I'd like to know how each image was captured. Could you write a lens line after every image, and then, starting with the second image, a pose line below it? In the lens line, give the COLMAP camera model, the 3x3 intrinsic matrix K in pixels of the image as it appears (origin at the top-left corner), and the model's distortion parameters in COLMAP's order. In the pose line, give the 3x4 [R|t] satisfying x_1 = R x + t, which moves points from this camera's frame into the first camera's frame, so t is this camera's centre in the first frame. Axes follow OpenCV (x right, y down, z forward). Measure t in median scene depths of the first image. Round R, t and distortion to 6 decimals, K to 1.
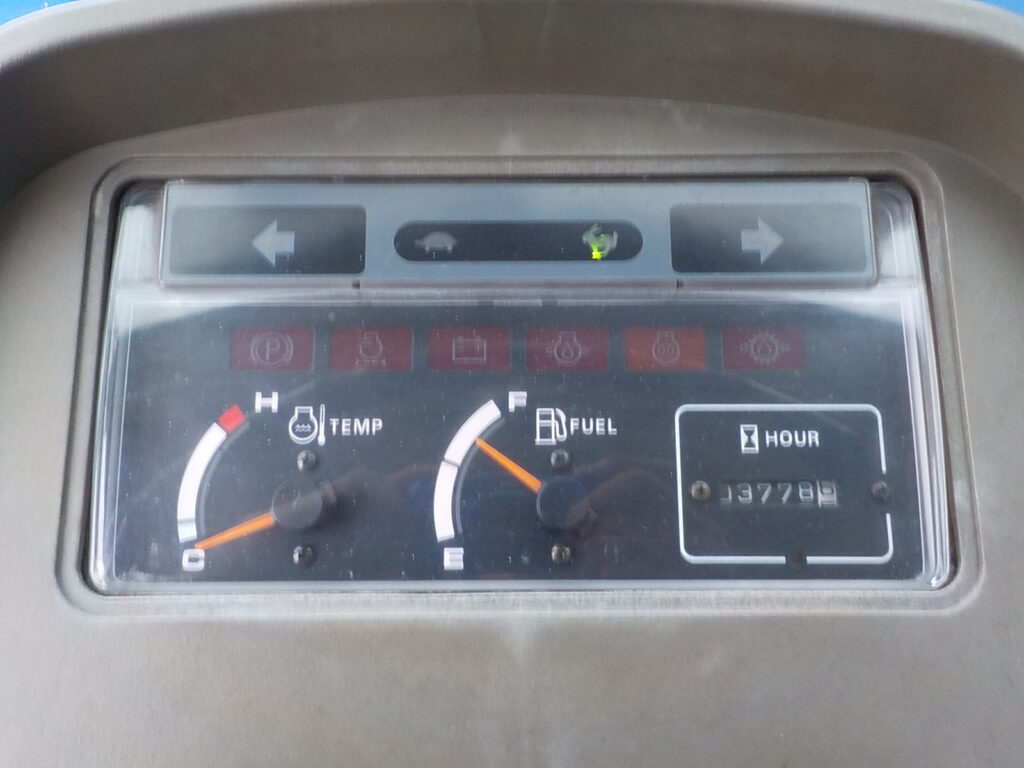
lens RADIAL K [[916.8, 0, 532.4], [0, 916.8, 381.6], [0, 0, 1]] dist [0.031900, -0.003241]
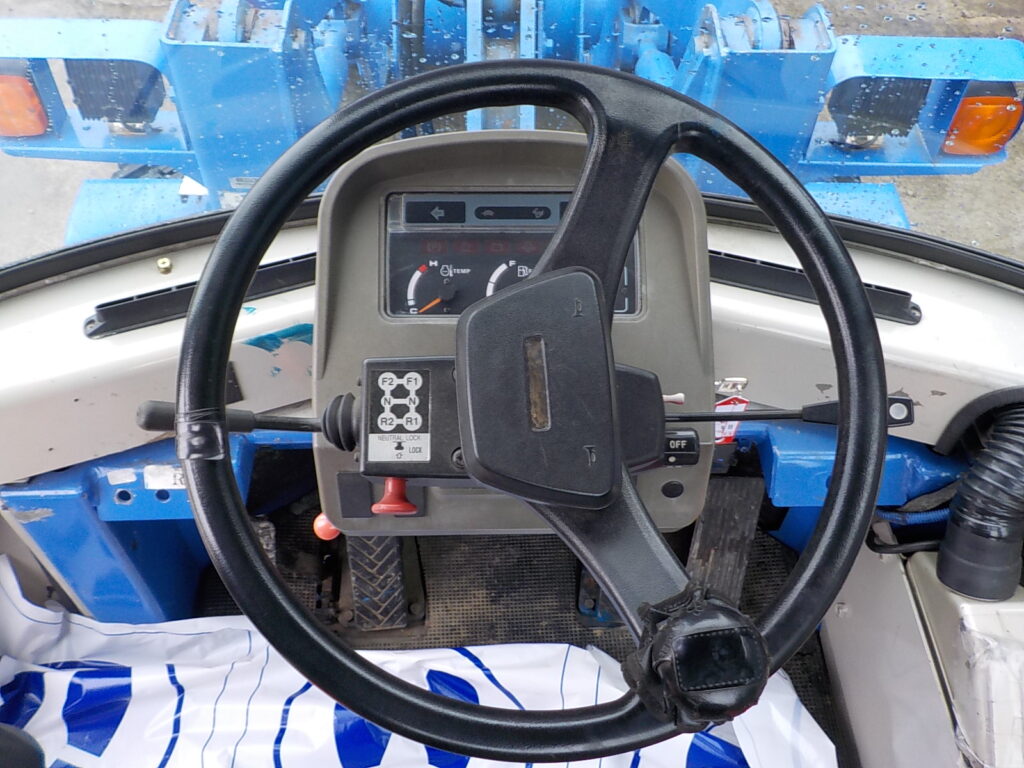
lens RADIAL K [[916.8, 0, 532.4], [0, 916.8, 381.6], [0, 0, 1]] dist [0.031900, -0.003241]
pose [[0.999710, -0.002069, 0.023981, -0.024321], [0.001063, 0.999122, 0.041875, 0.302489], [-0.024046, -0.041837, 0.998835, -2.229641]]
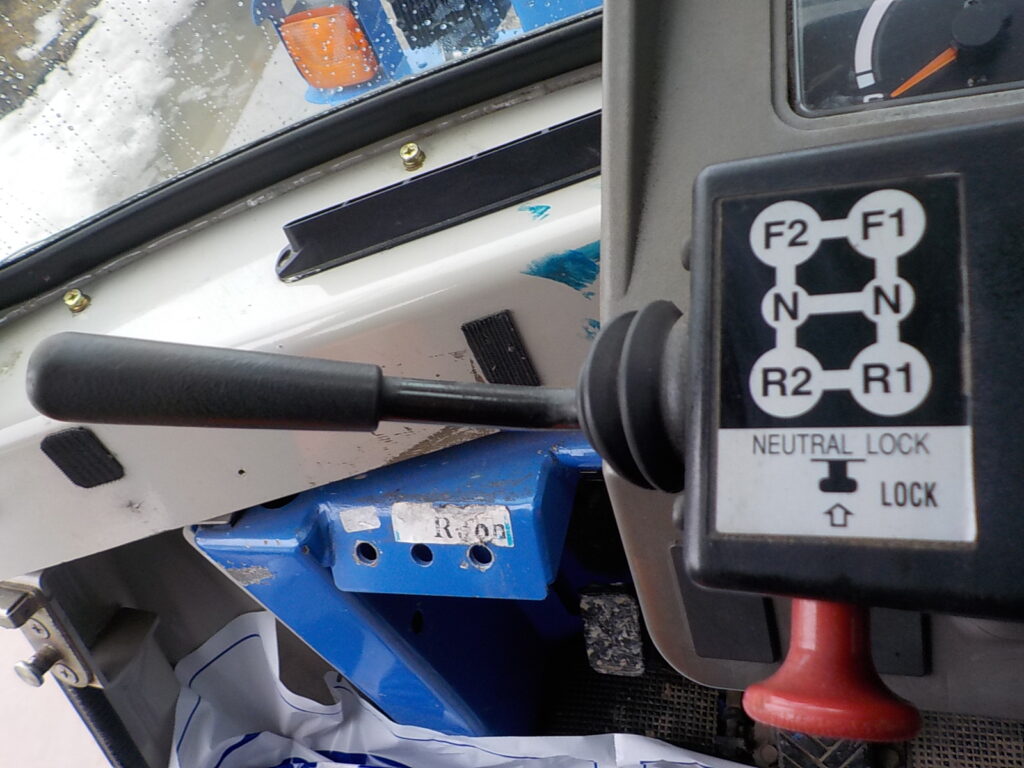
lens RADIAL K [[916.8, 0, 532.4], [0, 916.8, 381.6], [0, 0, 1]] dist [0.031900, -0.003241]
pose [[0.900196, -0.034409, -0.434124, -0.255299], [0.039710, 0.999206, 0.003144, 0.521463], [0.433671, -0.020069, 0.900848, -0.255751]]
